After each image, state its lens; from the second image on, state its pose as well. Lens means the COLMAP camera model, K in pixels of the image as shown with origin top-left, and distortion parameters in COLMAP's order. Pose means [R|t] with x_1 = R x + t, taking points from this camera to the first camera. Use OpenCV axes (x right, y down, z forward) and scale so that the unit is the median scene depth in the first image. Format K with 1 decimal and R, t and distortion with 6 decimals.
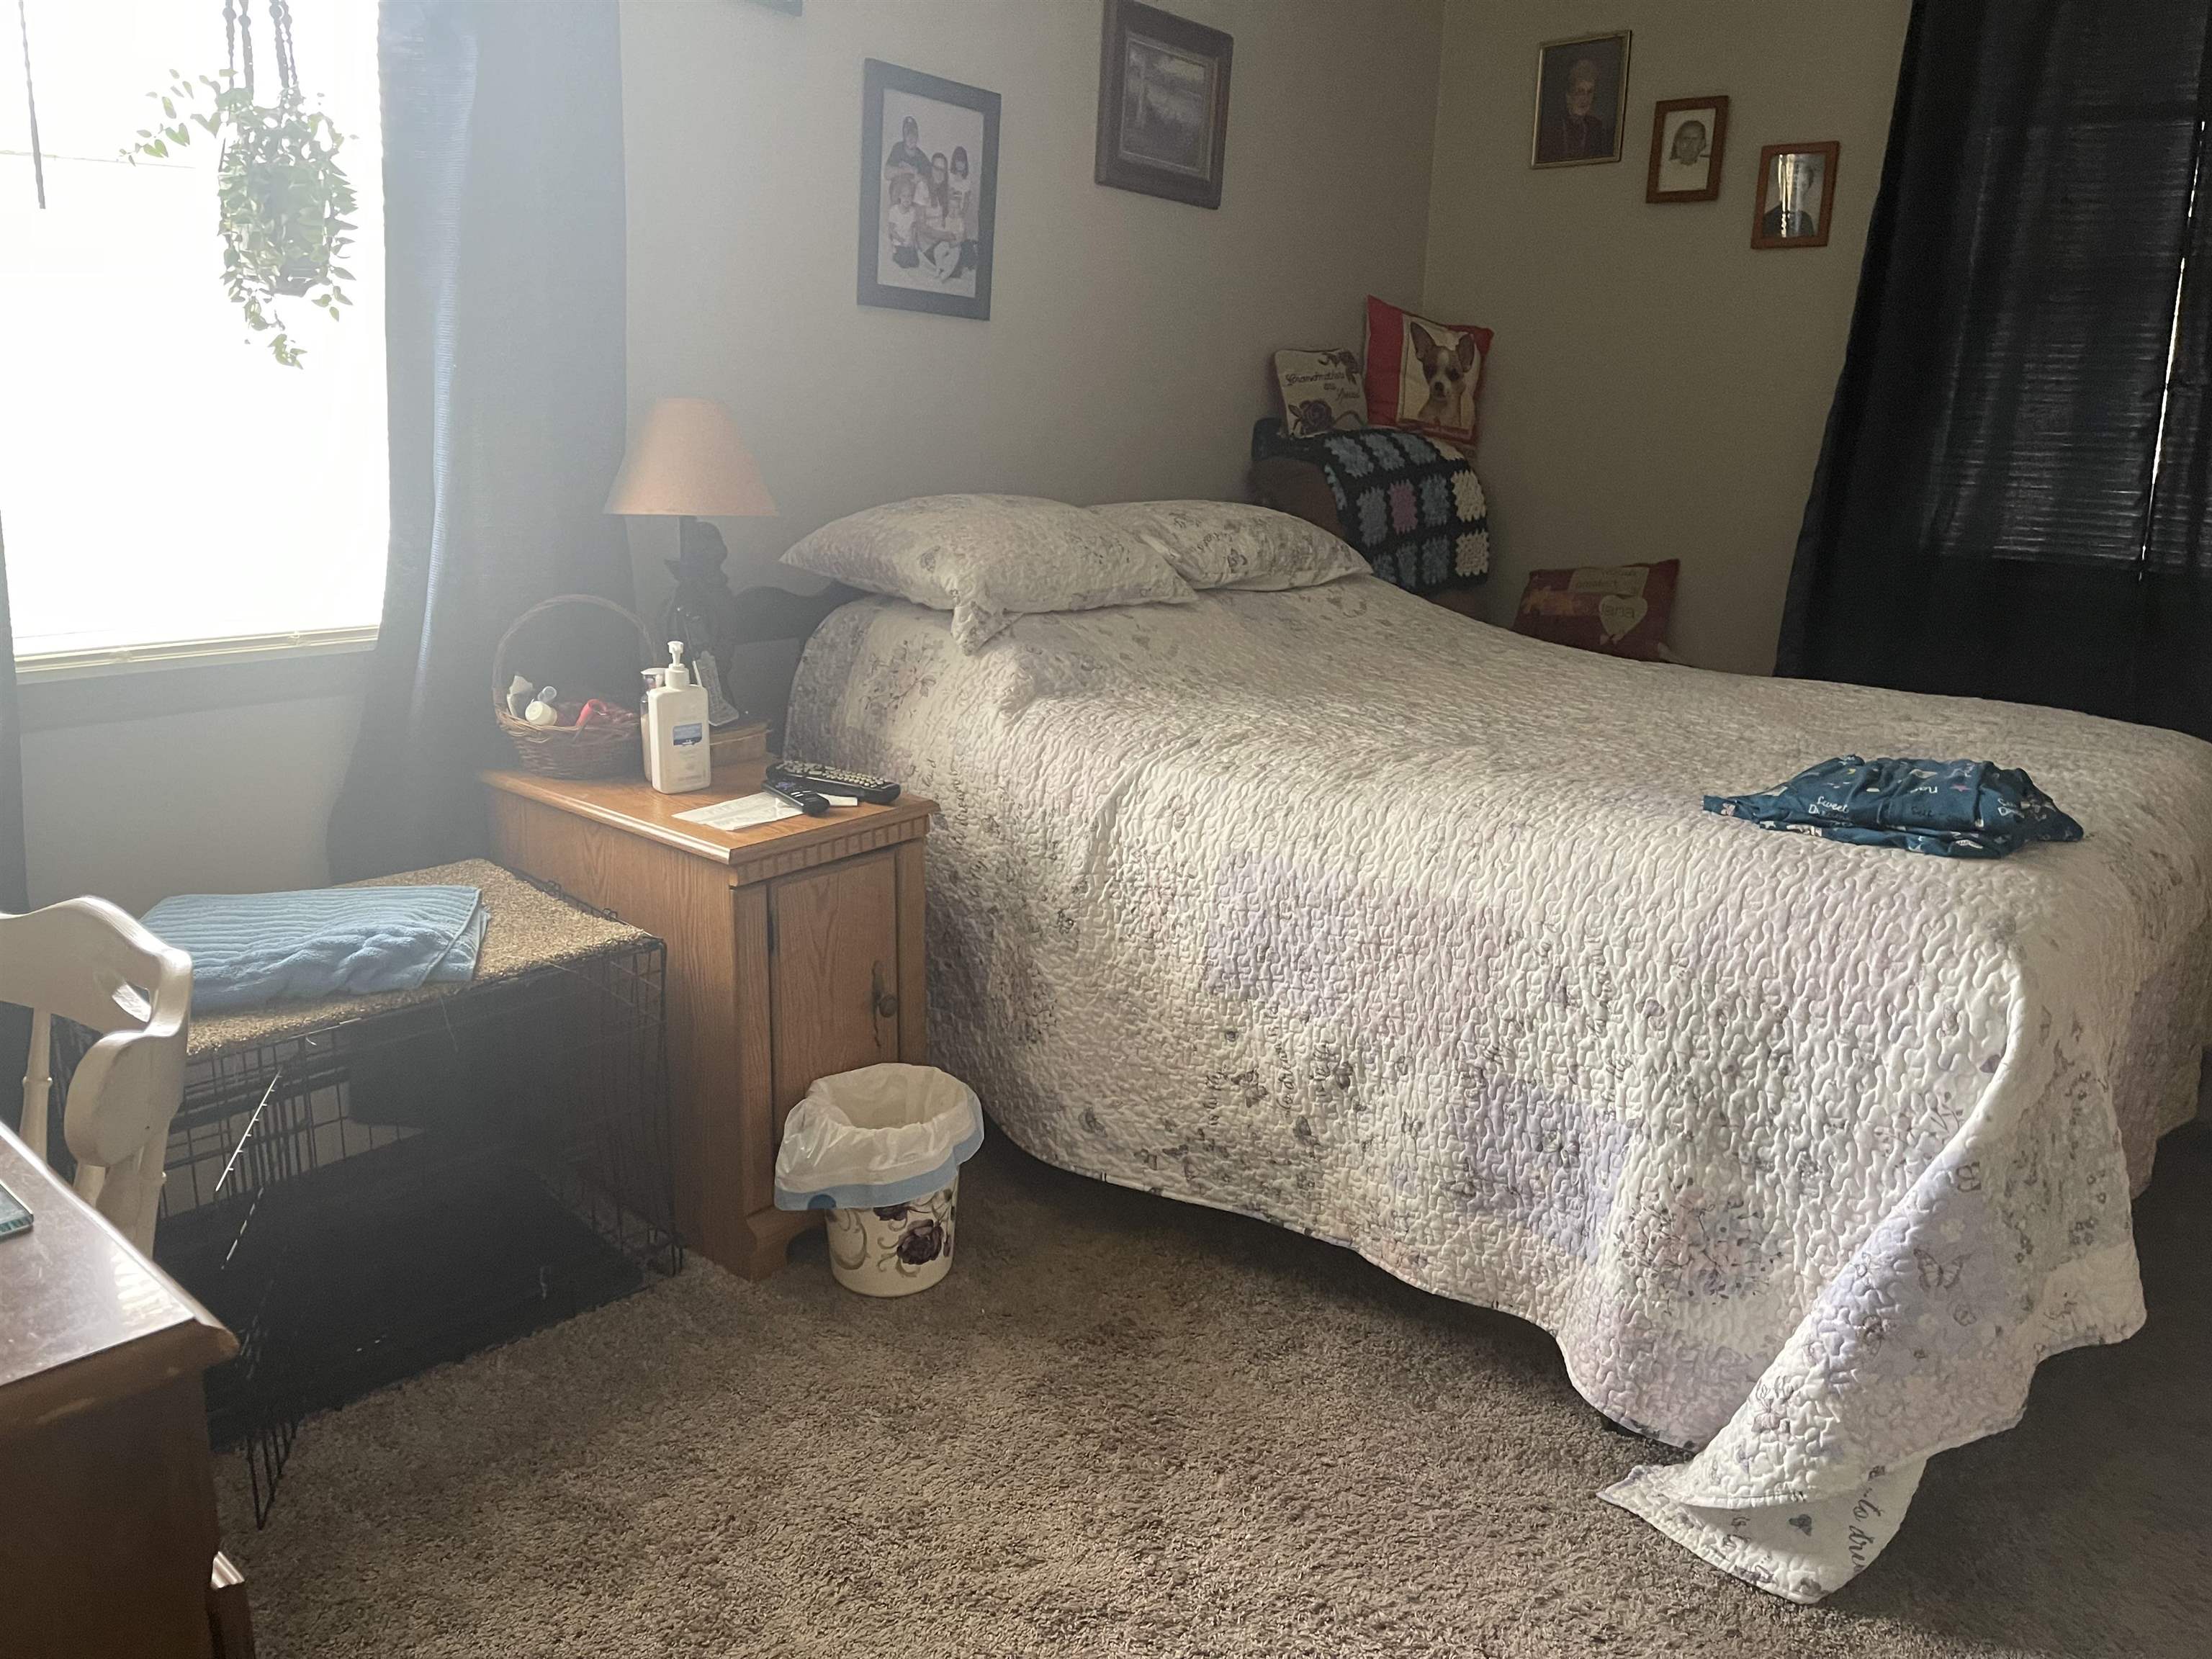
lens RADIAL K [[1663.5, 0, 1128.6], [0, 1663.5, 836.7], [0, 0, 1]] dist [0.073703, -0.104841]
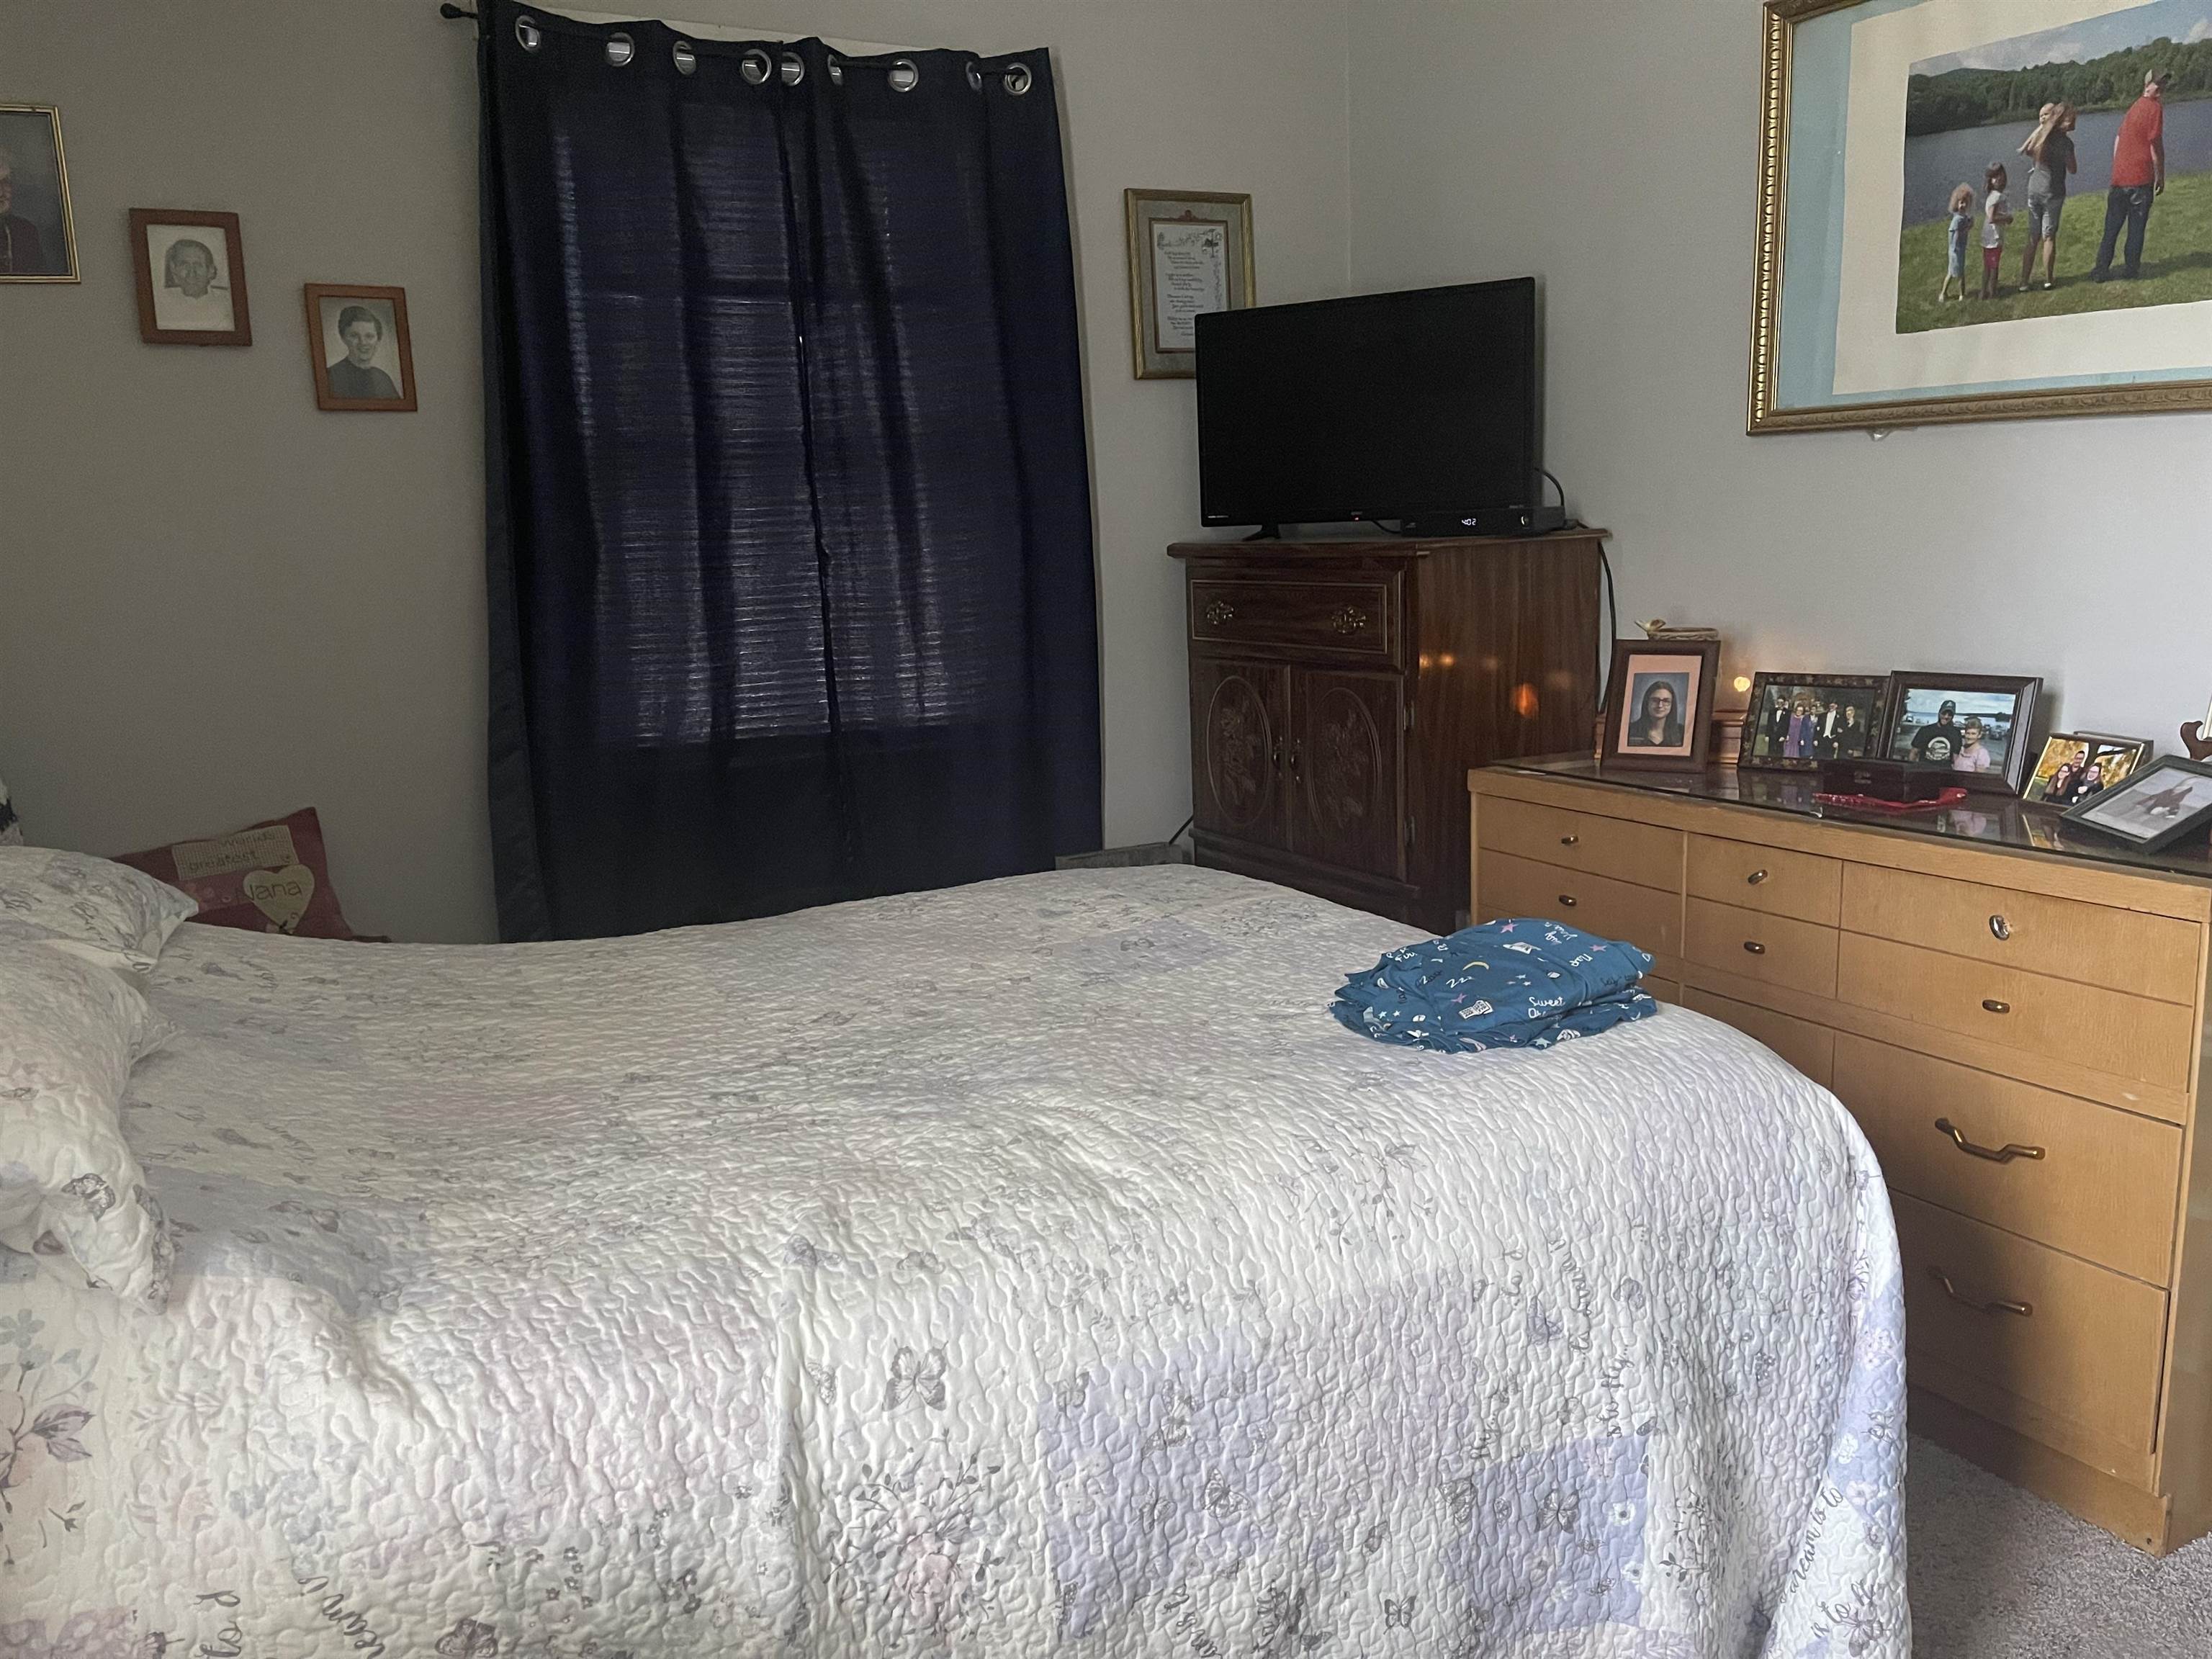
lens RADIAL K [[1663.5, 0, 1128.6], [0, 1663.5, 836.7], [0, 0, 1]] dist [0.073703, -0.104841]
pose [[0.380208, -0.205559, 0.901769, -0.463892], [0.287500, 0.952956, 0.096010, -0.248884], [-0.879082, 0.222755, 0.421420, 0.751327]]
